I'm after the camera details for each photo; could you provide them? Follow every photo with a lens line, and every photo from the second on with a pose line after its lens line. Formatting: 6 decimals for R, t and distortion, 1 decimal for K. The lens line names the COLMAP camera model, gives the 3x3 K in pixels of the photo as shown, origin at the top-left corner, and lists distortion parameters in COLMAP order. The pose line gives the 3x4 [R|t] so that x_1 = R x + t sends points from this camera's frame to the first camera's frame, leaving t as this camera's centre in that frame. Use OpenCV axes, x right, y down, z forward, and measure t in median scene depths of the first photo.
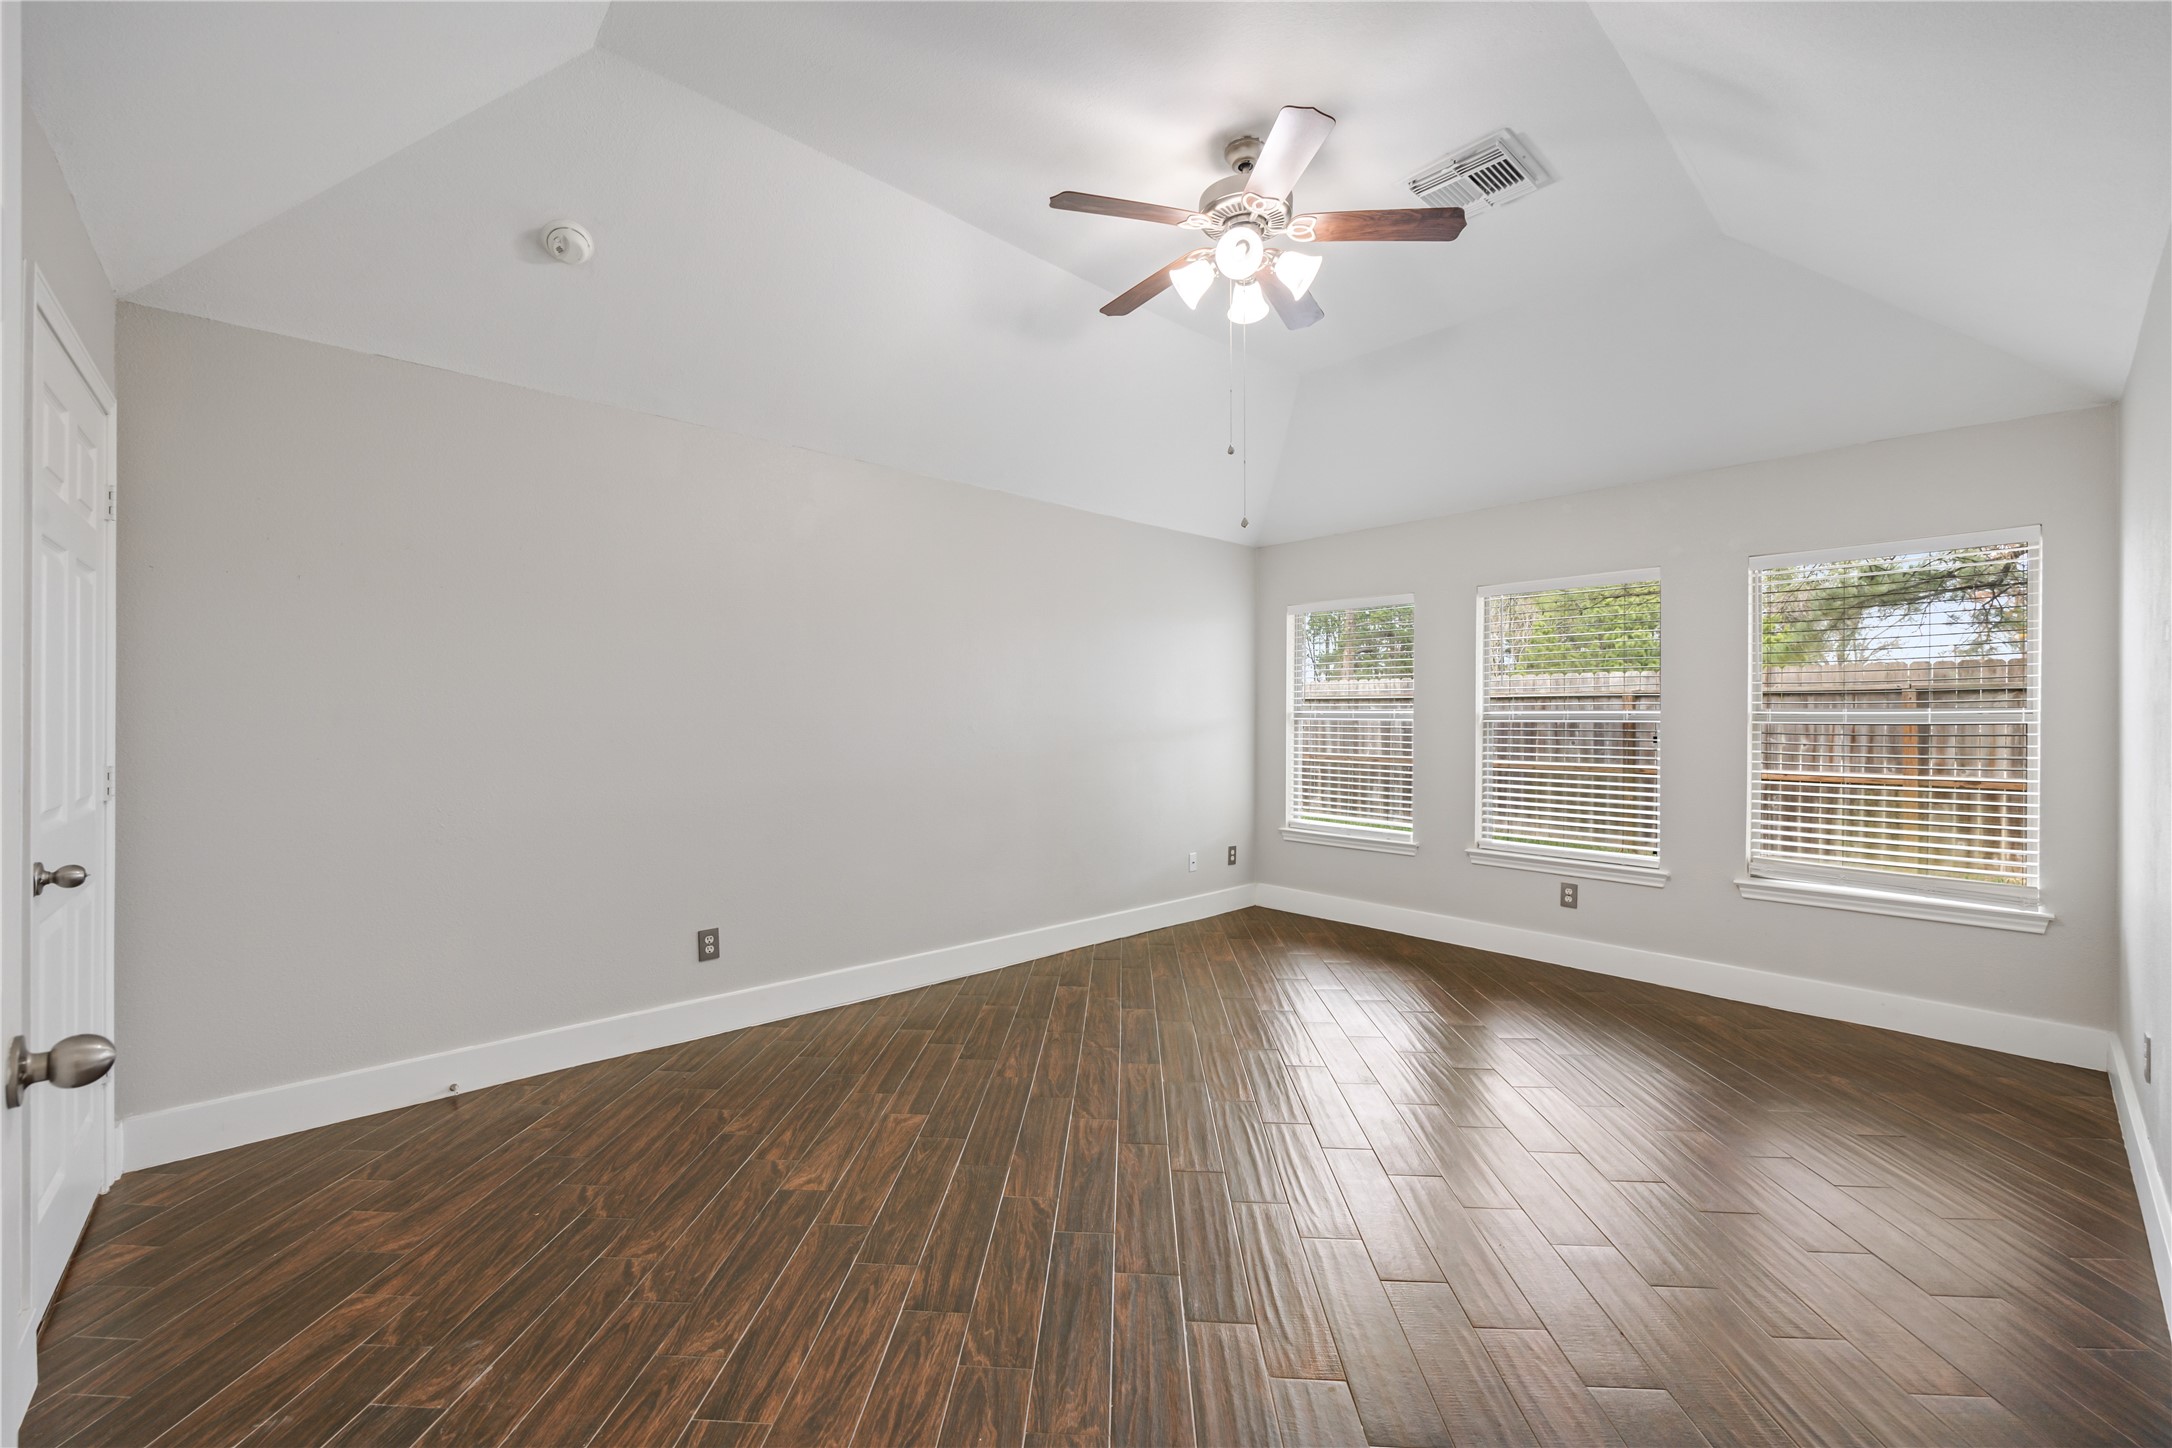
lens RADIAL K [[866.9, 0, 1080.1], [0, 866.9, 717.3], [0, 0, 1]] dist [-0.005476, 0.000670]
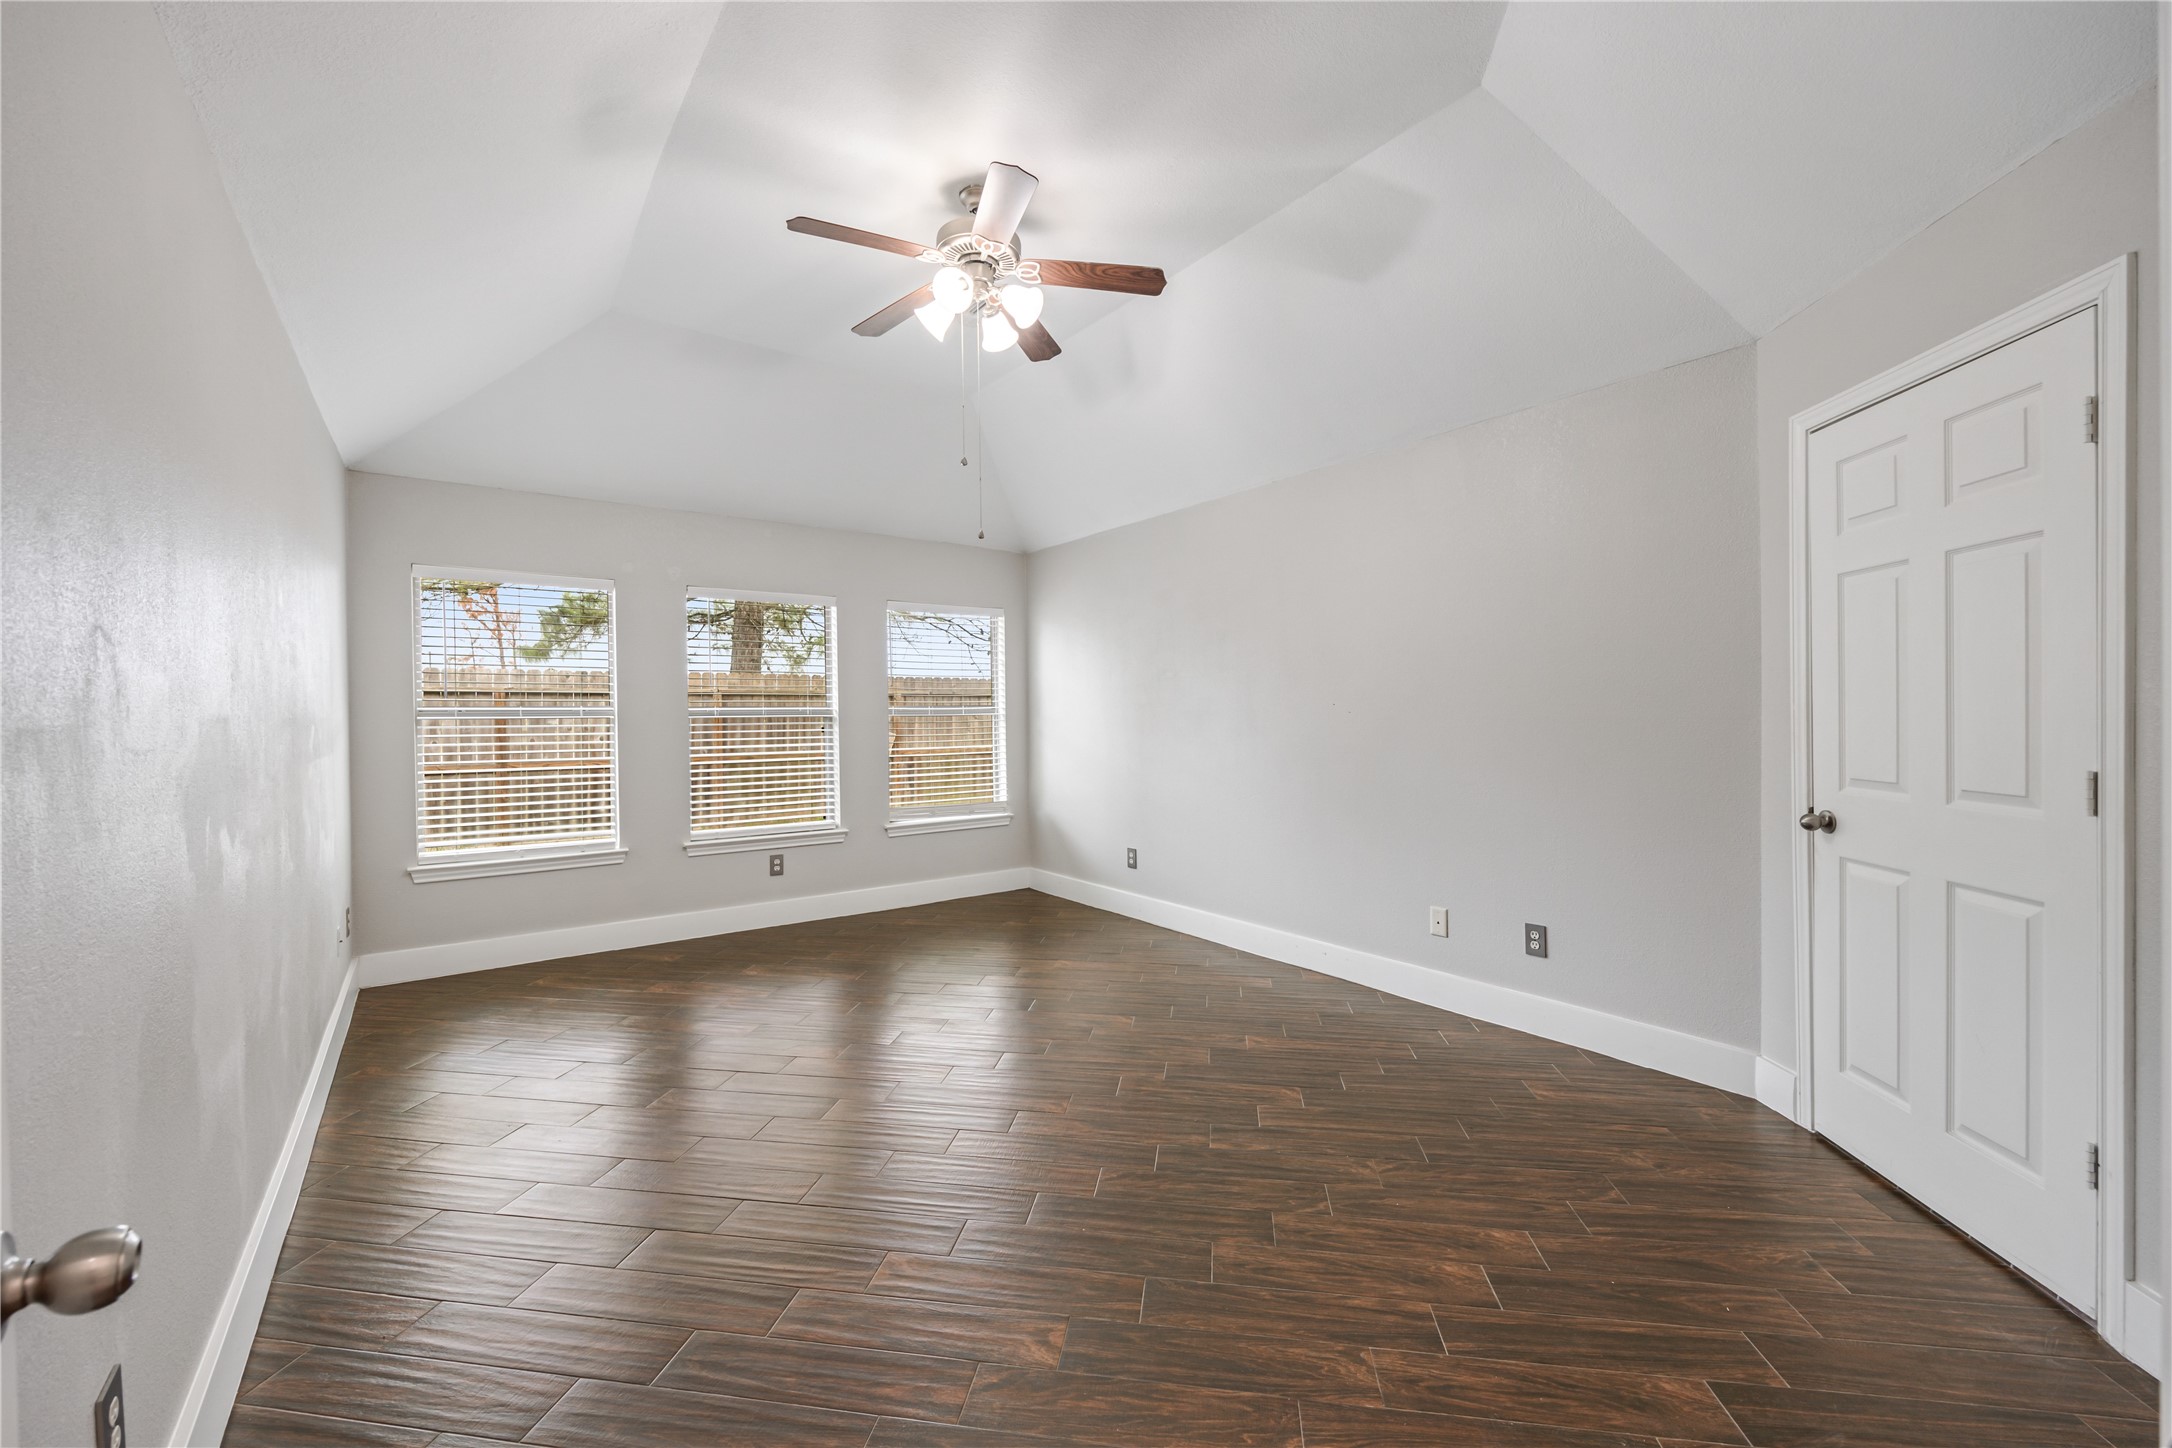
lens RADIAL K [[866.9, 0, 1078.3], [0, 866.9, 718.6], [0, 0, 1]] dist [-0.005476, 0.000670]
pose [[0.096487, -0.010839, 0.995275, -1.261742], [0.009111, 0.999908, 0.010006, -0.000613], [-0.995293, 0.008103, 0.096577, 1.088785]]
